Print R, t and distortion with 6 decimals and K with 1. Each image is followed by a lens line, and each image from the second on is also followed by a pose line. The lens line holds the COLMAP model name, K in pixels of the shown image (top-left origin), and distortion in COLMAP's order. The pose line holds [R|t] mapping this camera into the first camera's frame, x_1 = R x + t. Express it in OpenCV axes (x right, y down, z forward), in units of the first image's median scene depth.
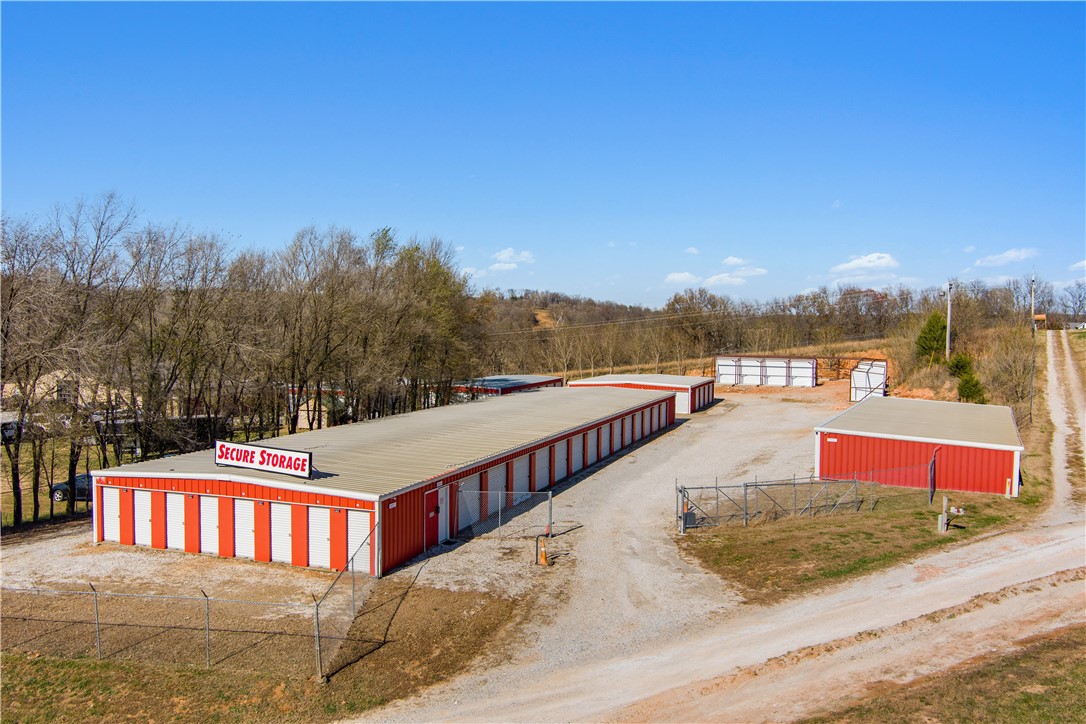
lens RADIAL K [[890.8, 0, 543.0], [0, 890.8, 362.0], [0, 0, 1]] dist [-0.059381, 0.005989]
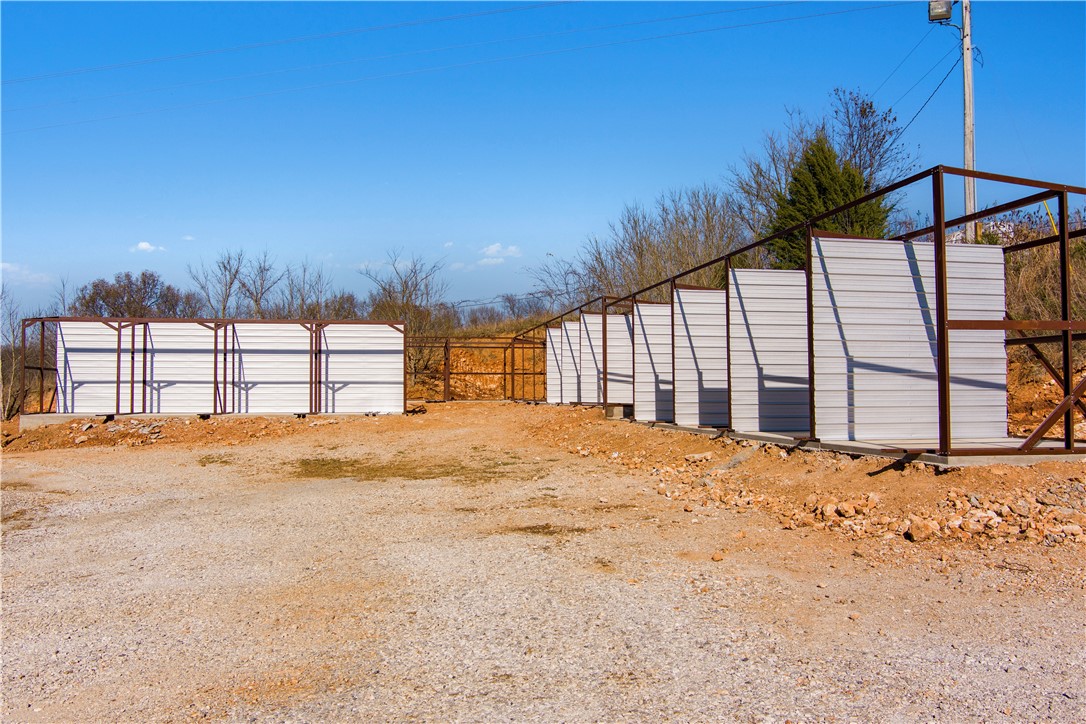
lens RADIAL K [[890.8, 0, 543.0], [0, 890.8, 362.0], [0, 0, 1]] dist [-0.059381, 0.005989]
pose [[0.860017, 0.004460, 0.510246, 0.582045], [0.030805, 0.997684, -0.060643, 0.088263], [-0.509335, 0.067872, 0.857888, 2.168650]]
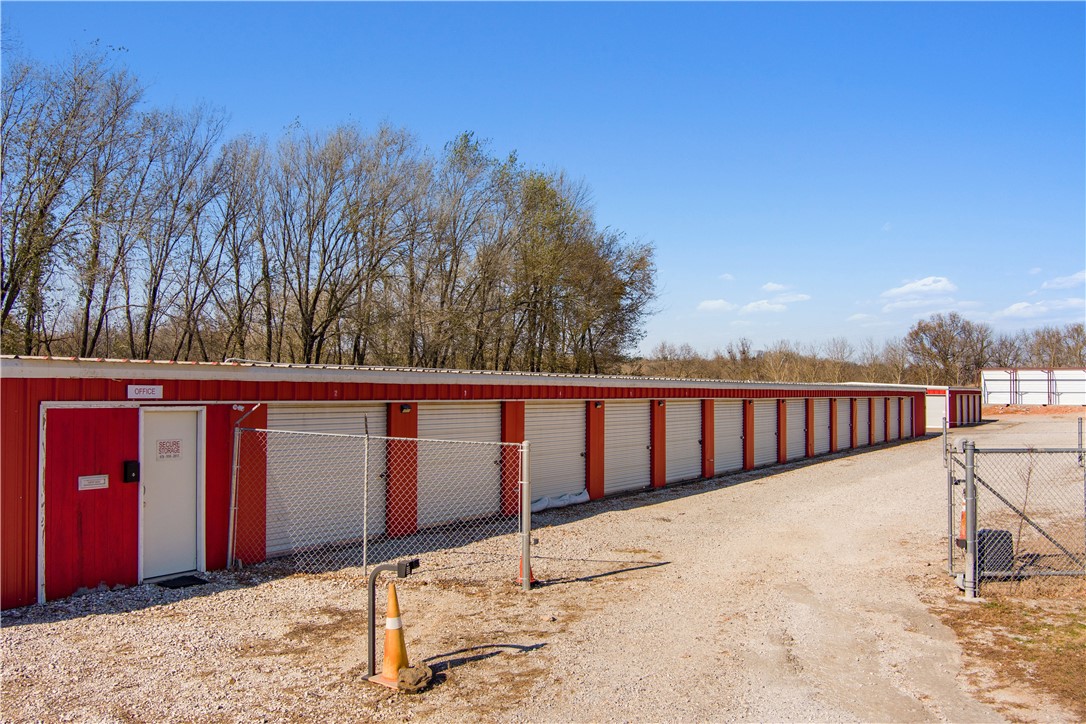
lens RADIAL K [[890.8, 0, 543.0], [0, 890.8, 362.0], [0, 0, 1]] dist [-0.059381, 0.005989]
pose [[0.967117, -0.012575, -0.254020, 0.087452], [-0.005086, 0.997621, -0.068750, 0.127182], [0.254281, 0.067781, 0.964752, 0.632147]]
